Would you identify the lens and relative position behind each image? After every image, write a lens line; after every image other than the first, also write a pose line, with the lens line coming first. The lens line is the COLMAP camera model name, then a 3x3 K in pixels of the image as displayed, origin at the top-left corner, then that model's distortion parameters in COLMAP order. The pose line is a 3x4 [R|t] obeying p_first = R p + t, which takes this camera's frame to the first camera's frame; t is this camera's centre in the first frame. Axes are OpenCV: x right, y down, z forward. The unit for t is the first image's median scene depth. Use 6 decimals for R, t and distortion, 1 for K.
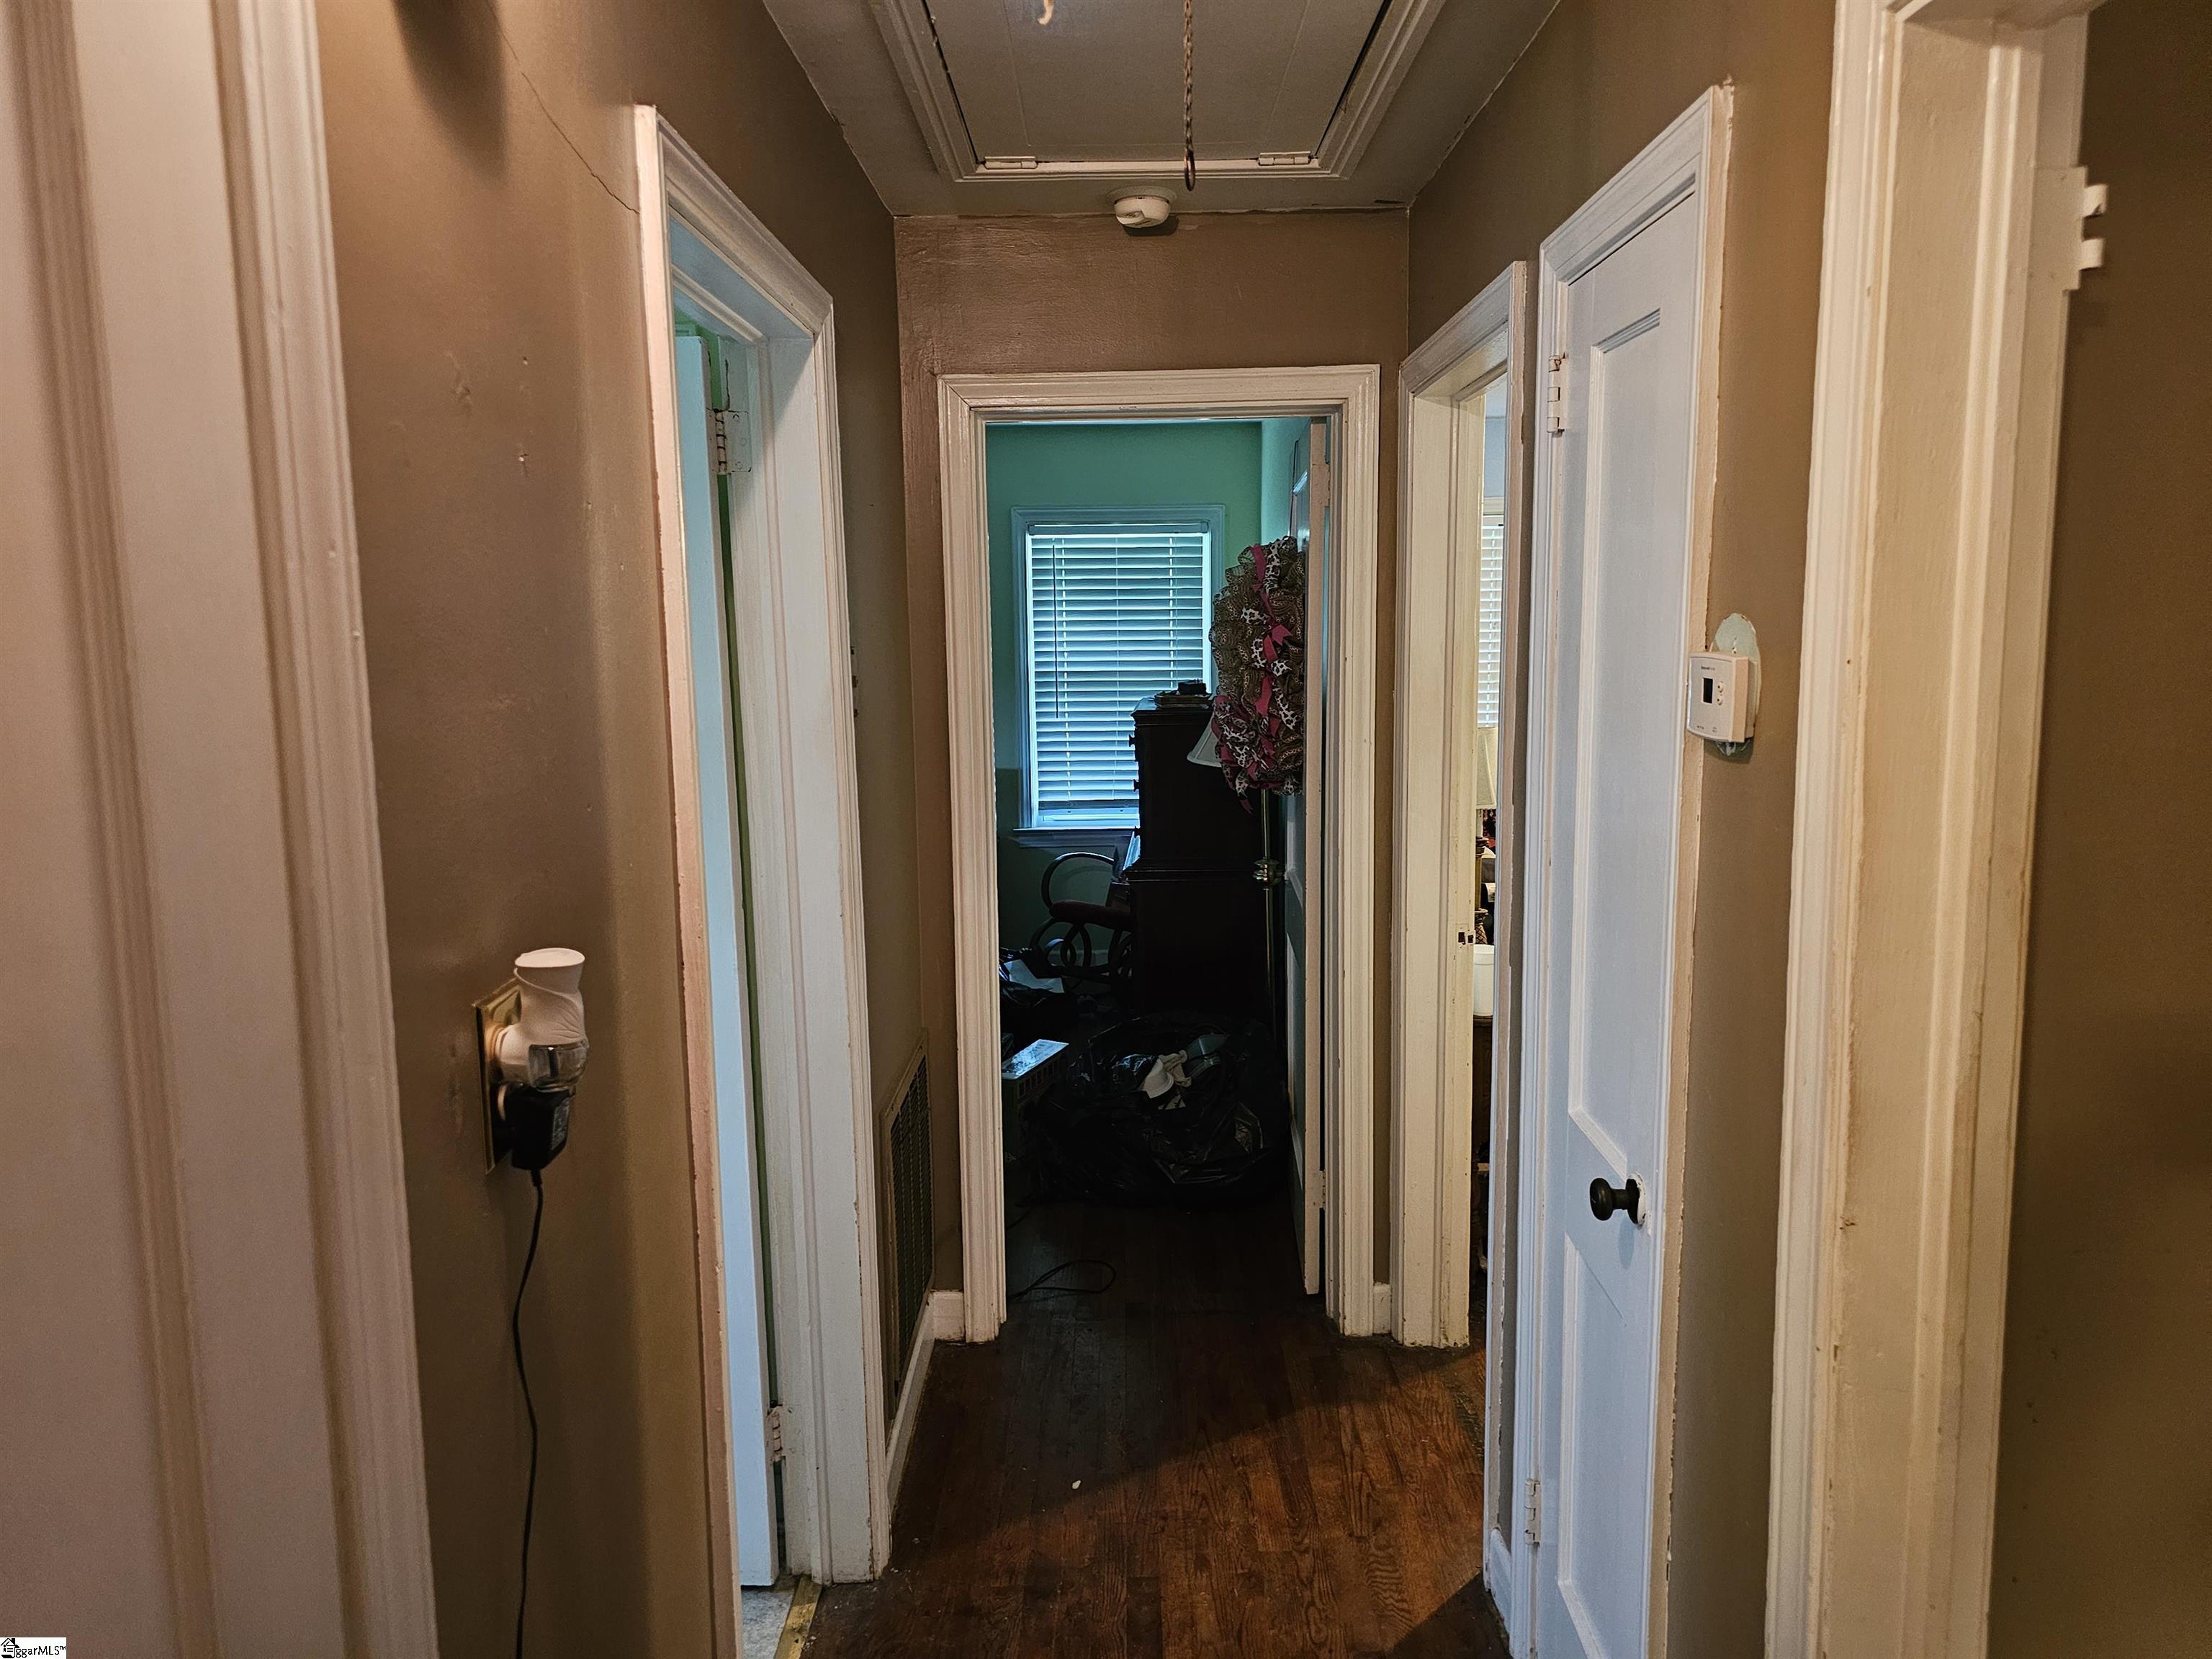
lens RADIAL K [[1483.7, 0, 1117.2], [0, 1483.7, 838.9], [0, 0, 1]] dist [0.025135, -0.022281]
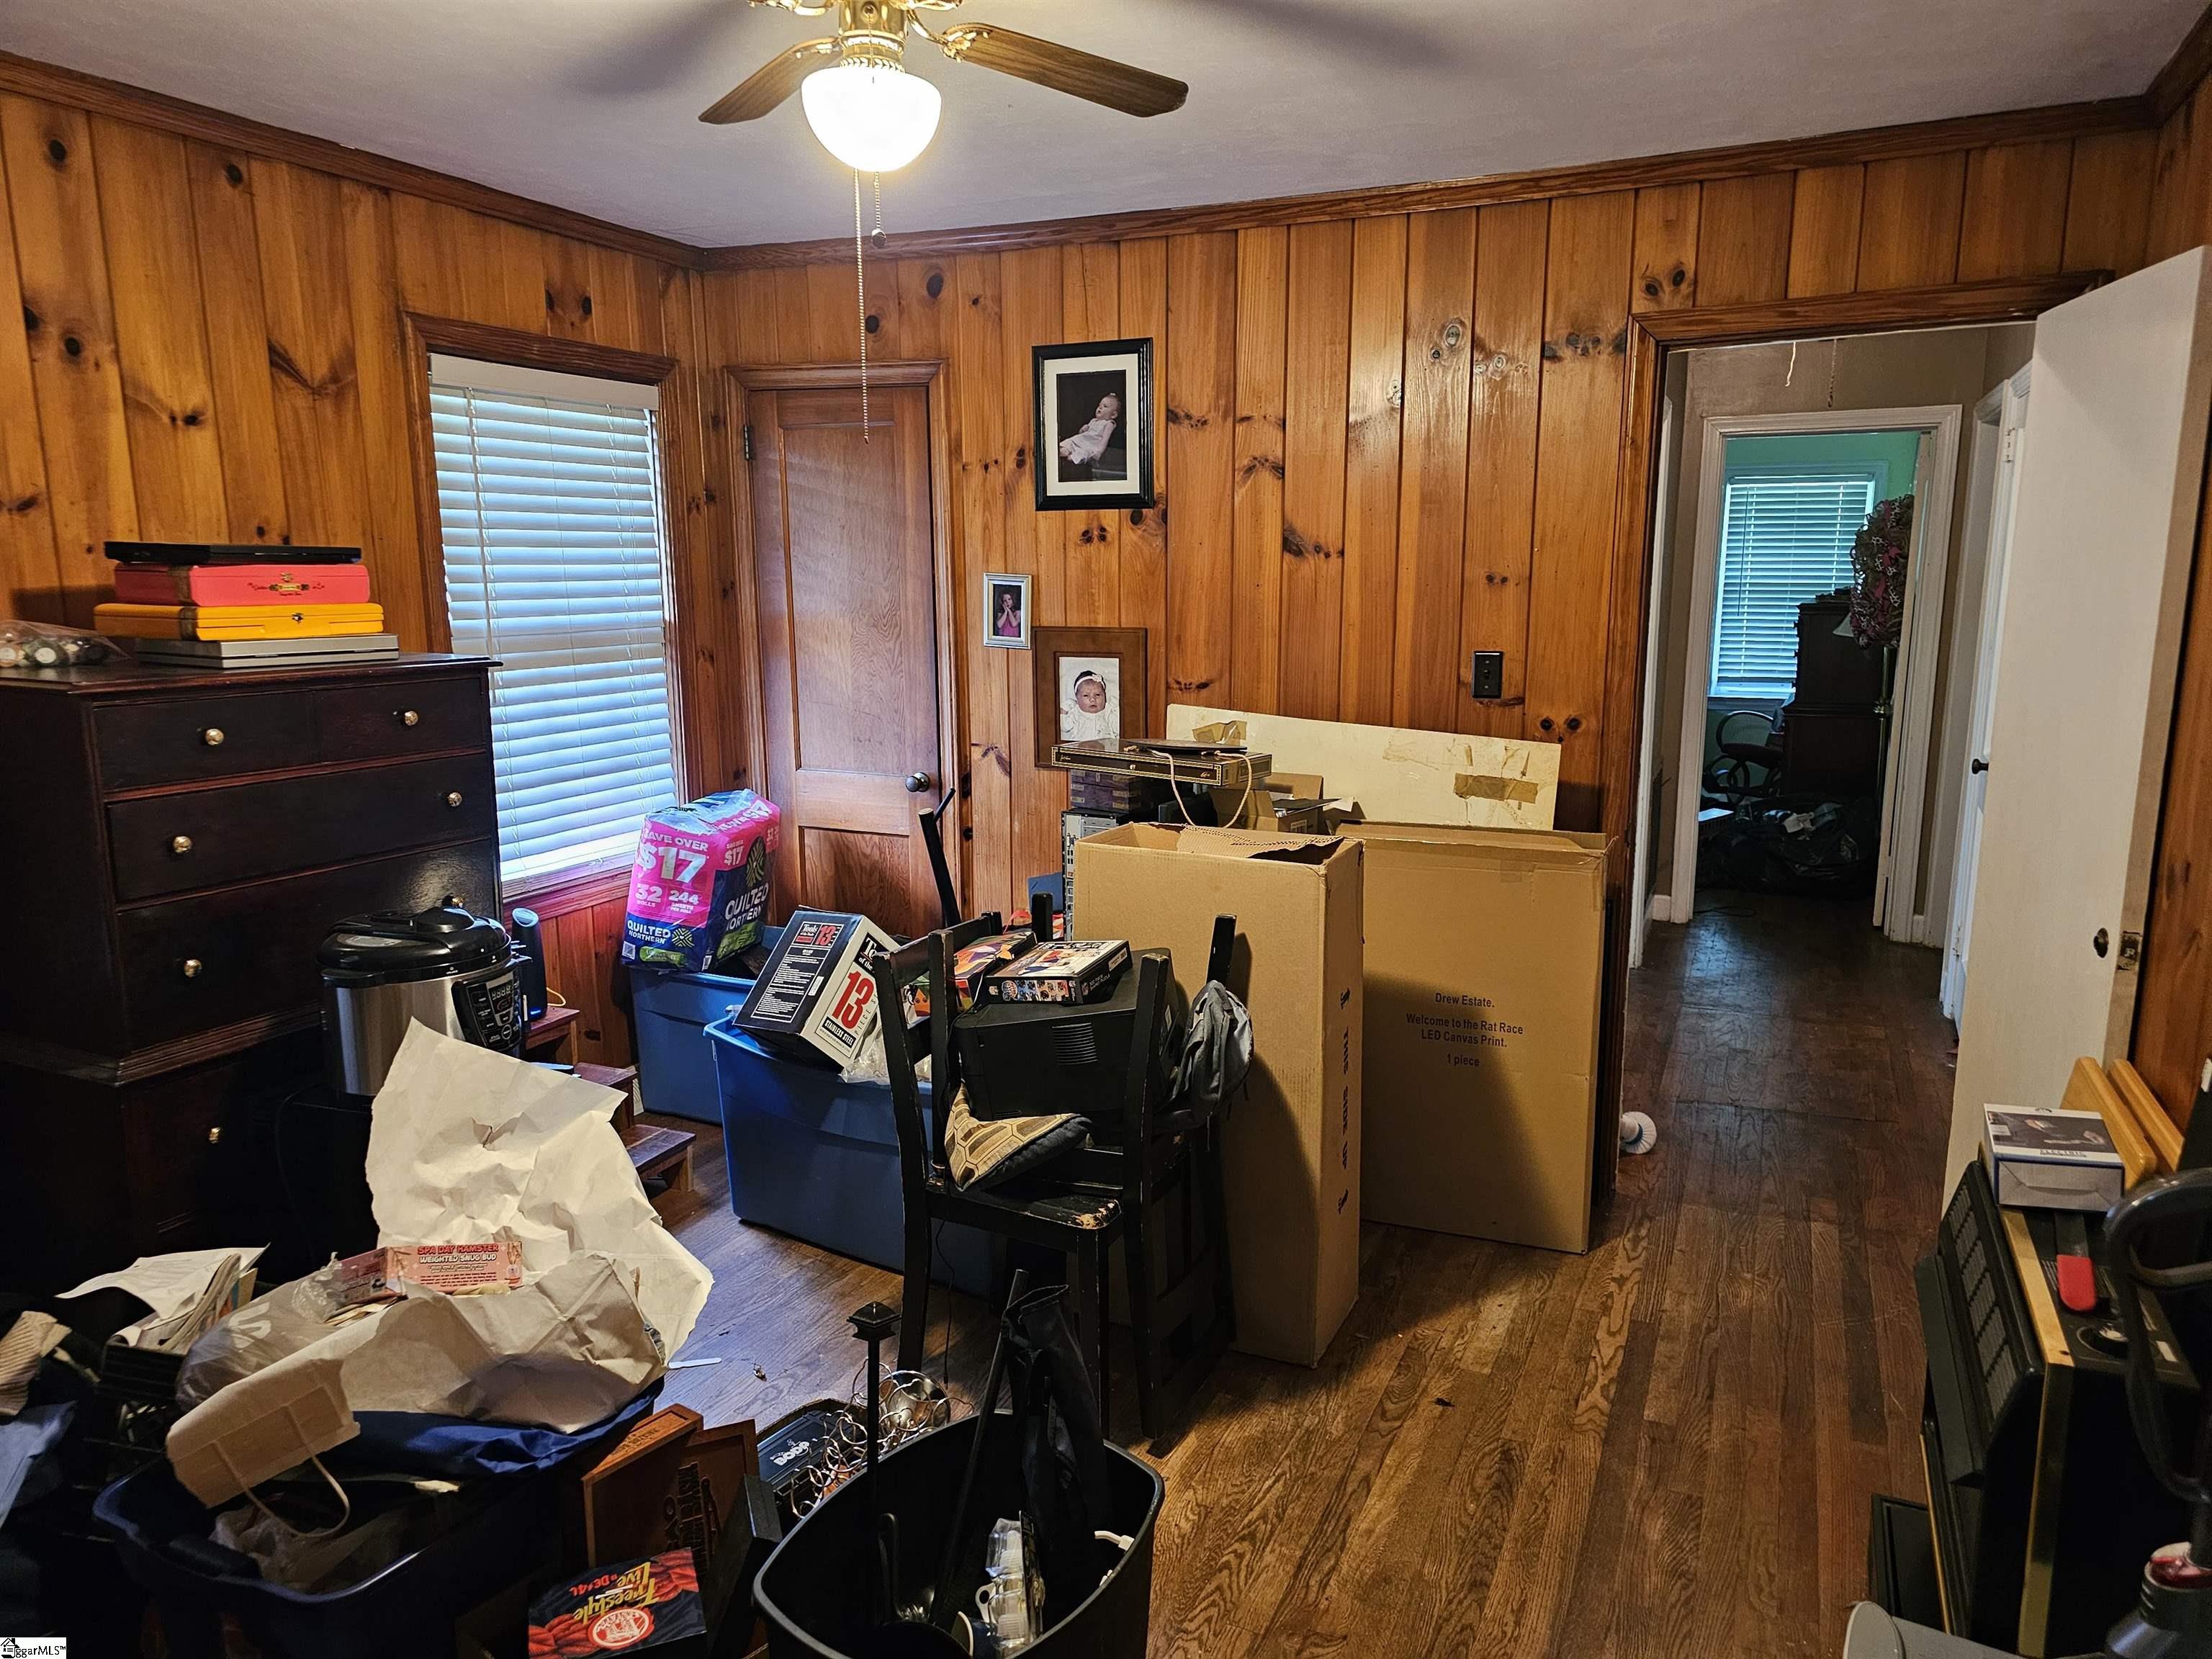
lens RADIAL K [[1483.7, 0, 1117.2], [0, 1483.7, 838.9], [0, 0, 1]] dist [0.025135, -0.022281]
pose [[0.914248, 0.086808, -0.395746, -0.002400], [-0.068662, 0.995845, 0.059821, 0.131079], [0.399294, -0.027519, 0.916410, -0.826137]]
